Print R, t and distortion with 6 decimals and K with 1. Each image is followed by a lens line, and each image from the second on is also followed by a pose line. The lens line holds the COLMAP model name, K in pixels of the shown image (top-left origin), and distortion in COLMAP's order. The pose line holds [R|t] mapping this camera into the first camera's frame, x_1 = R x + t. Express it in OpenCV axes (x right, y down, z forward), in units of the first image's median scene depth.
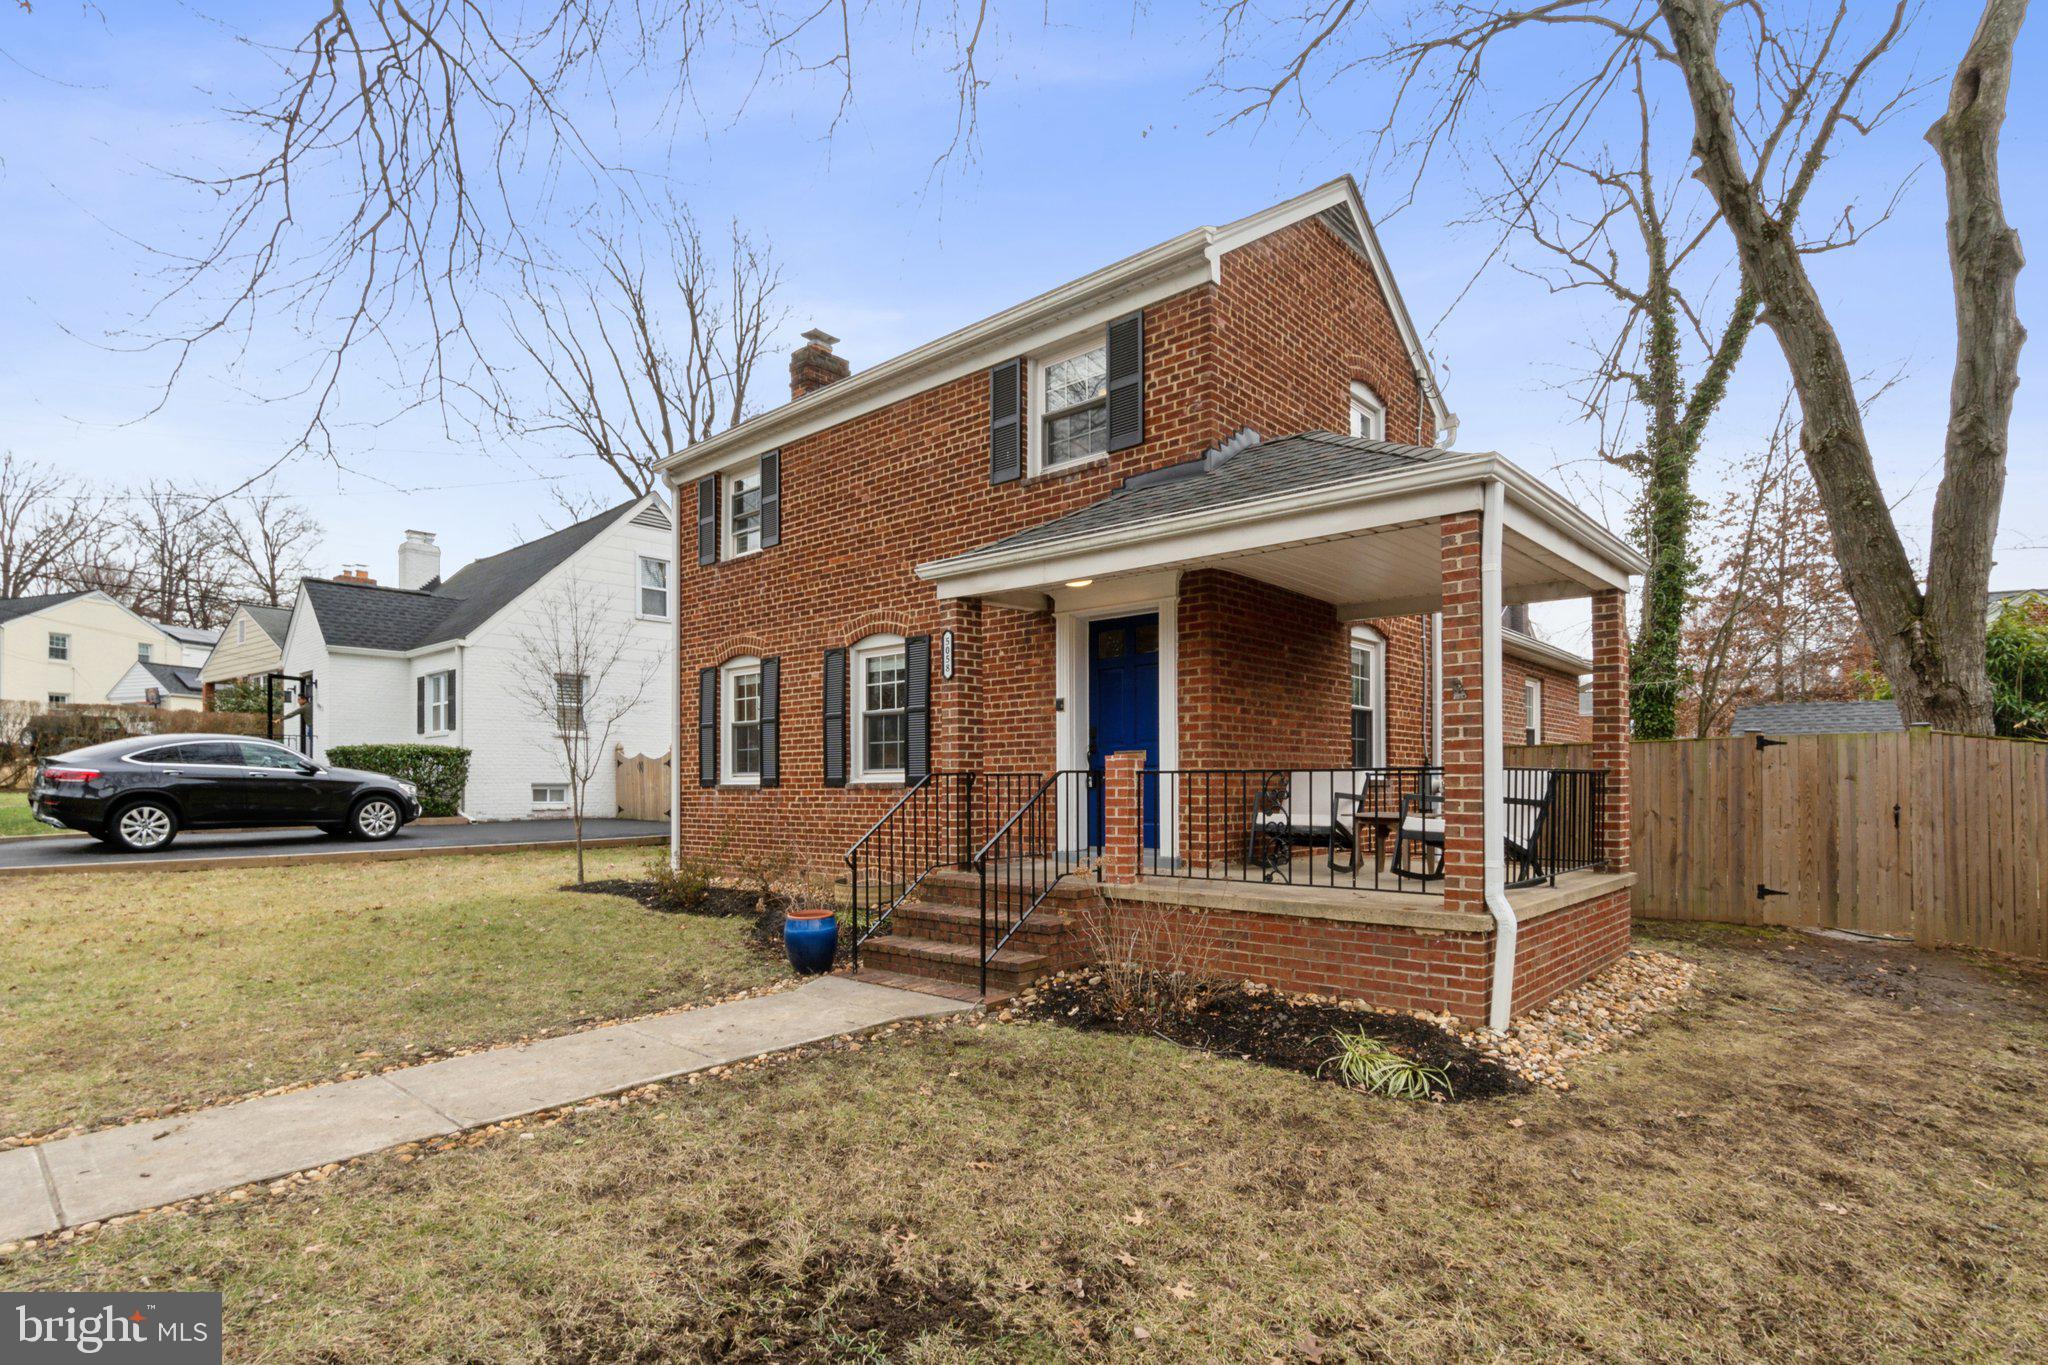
lens RADIAL K [[1023.6, 0, 1023.7], [0, 1023.6, 773.3], [0, 0, 1]] dist [-0.003394, 0.000045]
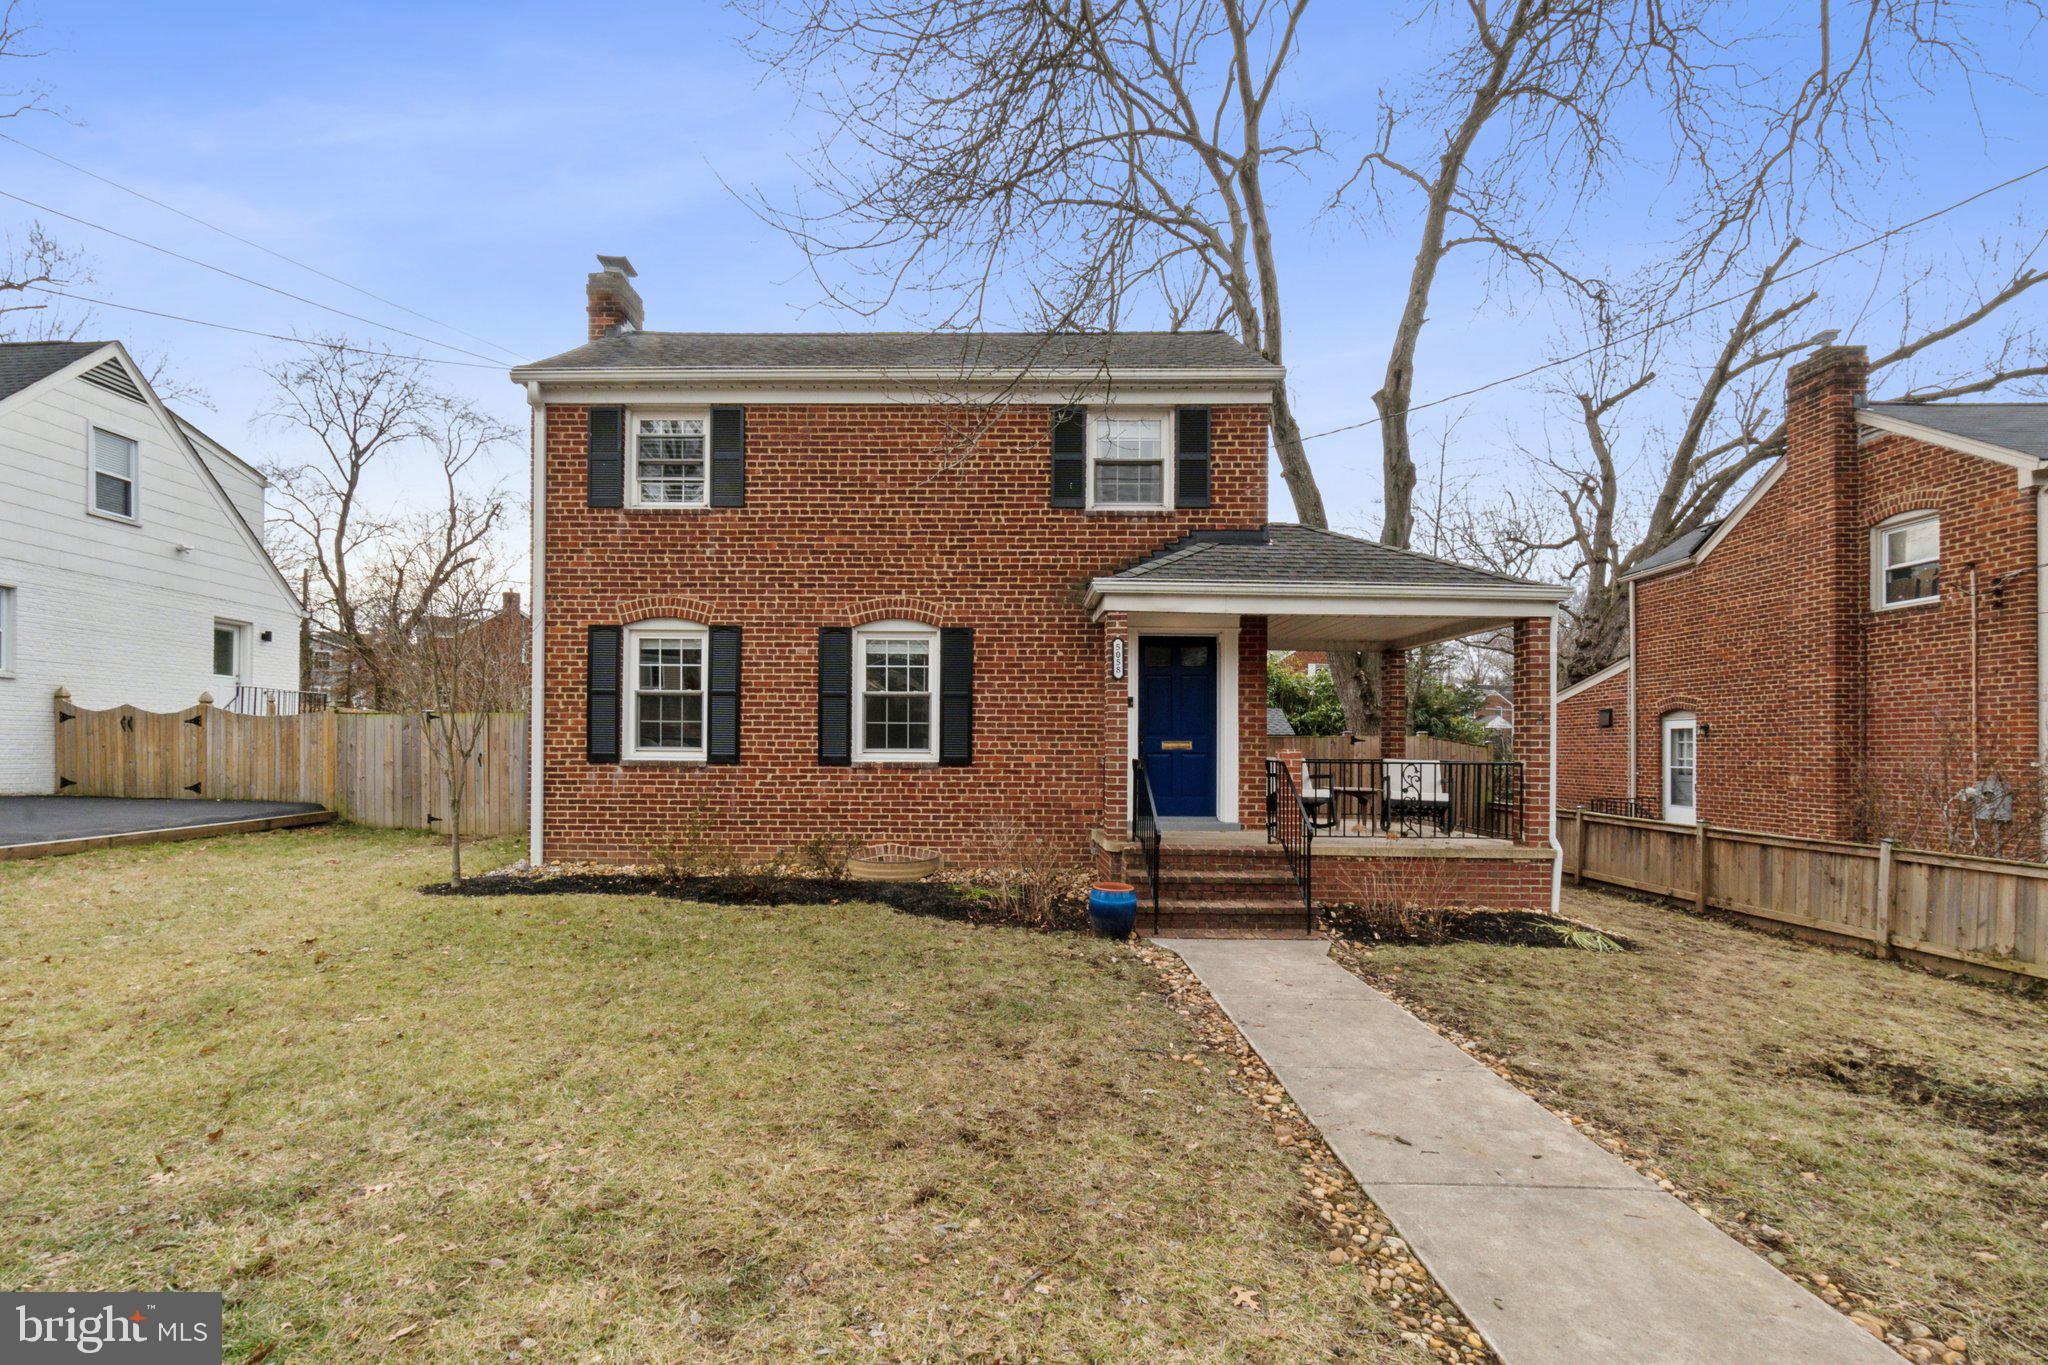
lens RADIAL K [[918.1, 0, 1001.0], [0, 918.1, 742.3], [0, 0, 1]] dist [-0.010328, 0.000602]
pose [[0.759221, 0.015931, 0.650638, -0.672303], [-0.021164, 0.999776, 0.000217, -0.013101], [-0.650489, -0.013935, 0.759388, 0.219826]]
